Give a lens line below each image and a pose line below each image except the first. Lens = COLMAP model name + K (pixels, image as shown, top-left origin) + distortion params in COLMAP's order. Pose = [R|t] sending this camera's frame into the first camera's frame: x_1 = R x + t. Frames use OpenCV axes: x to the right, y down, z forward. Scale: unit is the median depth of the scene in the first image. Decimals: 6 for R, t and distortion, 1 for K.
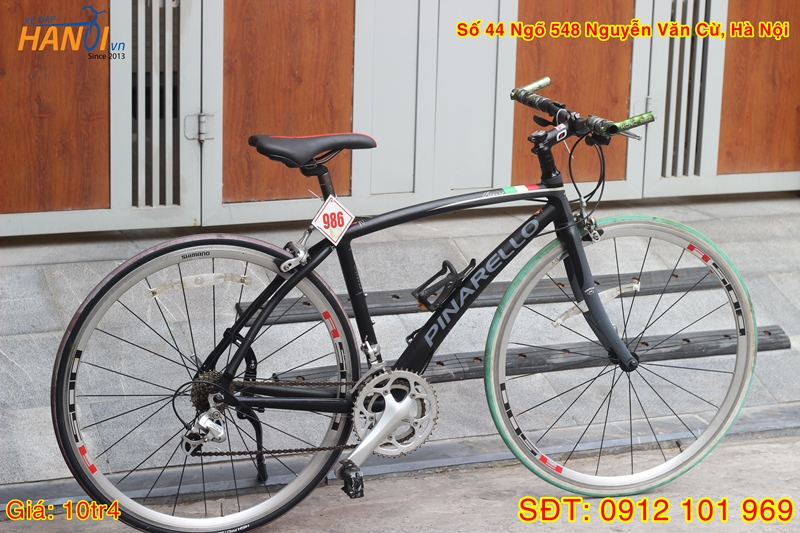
lens RADIAL K [[1954.1, 0, 427.3], [0, 1954.1, 254.7], [0, 0, 1]] dist [-0.086502, 0.000000]
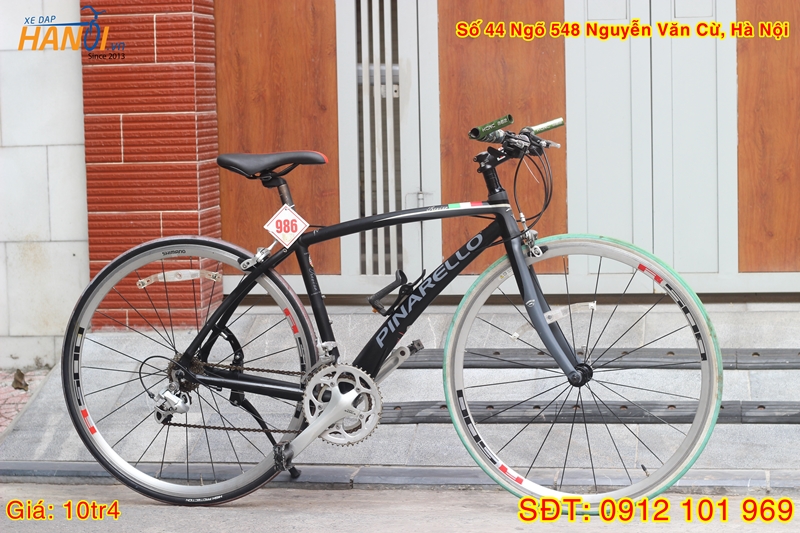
lens RADIAL K [[1954.1, 0, 373.8], [0, 1954.1, 259.8], [0, 0, 1]] dist [-0.086502, 0.000000]
pose [[0.836582, -0.001867, -0.547839, 0.597696], [-0.078611, 0.989237, -0.123415, 0.133787], [0.542172, 0.146313, 0.827431, 0.083210]]
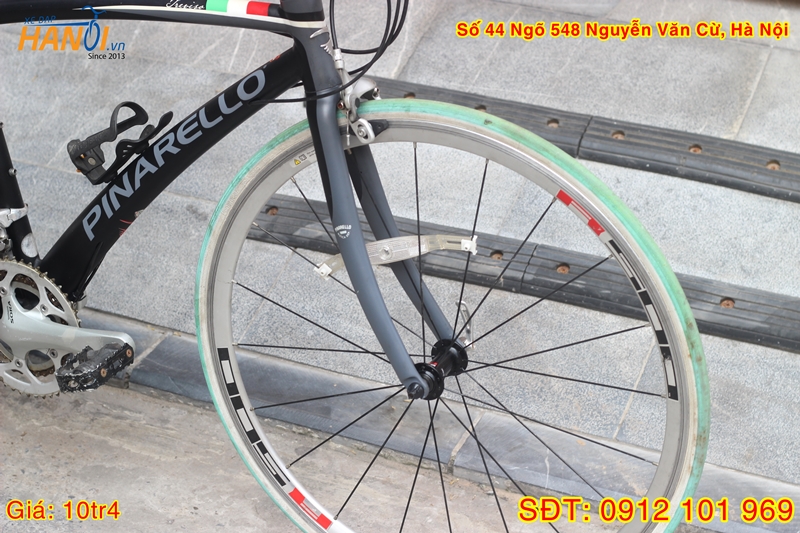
lens RADIAL K [[1954.1, 0, 384.3], [0, 1954.1, 304.6], [0, 0, 1]] dist [-0.086502, 0.000000]
pose [[0.683877, 0.332505, -0.649424, 0.439623], [-0.163645, 0.937341, 0.307592, -0.125840], [0.711008, -0.104080, 0.695439, 0.658355]]
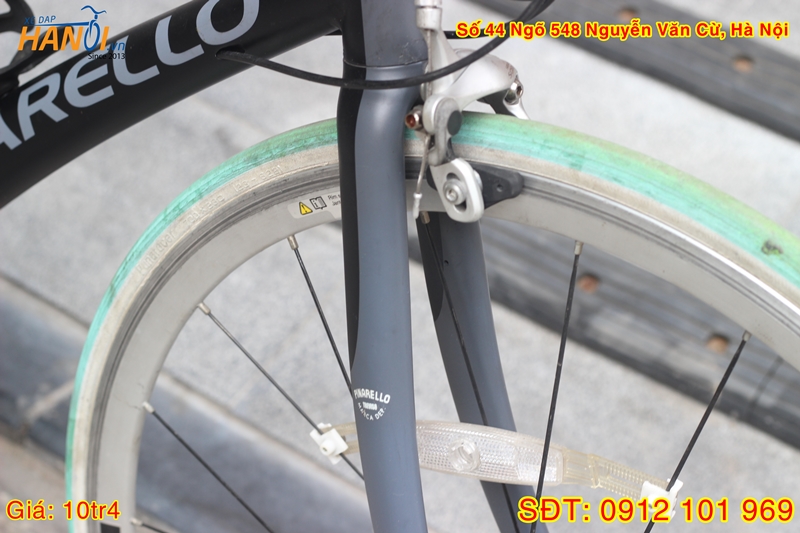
lens RADIAL K [[1954.1, 0, 398.6], [0, 1954.1, 267.3], [0, 0, 1]] dist [-0.086502, 0.000000]
pose [[0.536392, 0.511398, -0.671383, 0.226204], [-0.315697, 0.859335, 0.402341, -0.083581], [0.782699, -0.003859, 0.622388, 0.883208]]
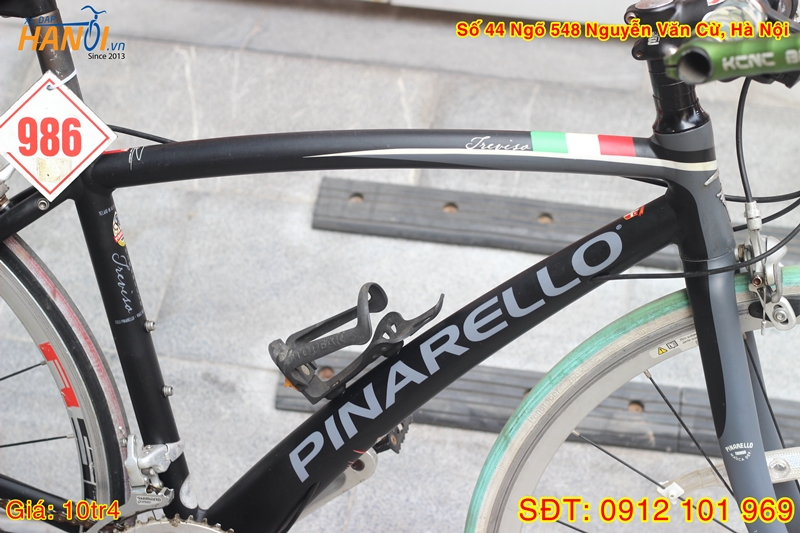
lens RADIAL K [[1954.1, 0, 383.4], [0, 1954.1, 294.0], [0, 0, 1]] dist [-0.086502, 0.000000]
pose [[0.856983, 0.255521, -0.447537, 0.184788], [-0.154432, 0.955846, 0.250019, -0.091915], [0.491662, -0.145148, 0.858604, 0.668969]]
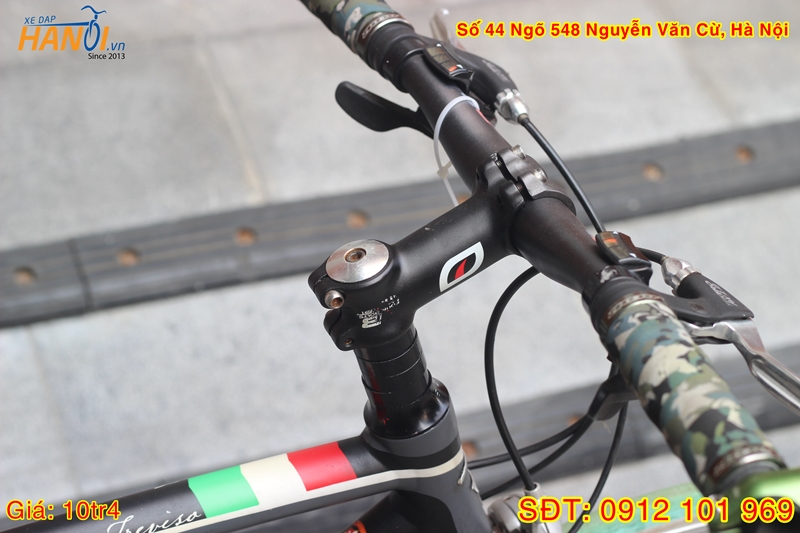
lens RADIAL K [[1954.1, 0, 399.8], [0, 1954.1, 266.5], [0, 0, 1]] dist [-0.086502, 0.000000]
pose [[0.999211, 0.025885, 0.030137, 0.054874], [-0.034808, 0.936068, 0.350094, -0.139707], [-0.019148, -0.350867, 0.936230, 0.792602]]
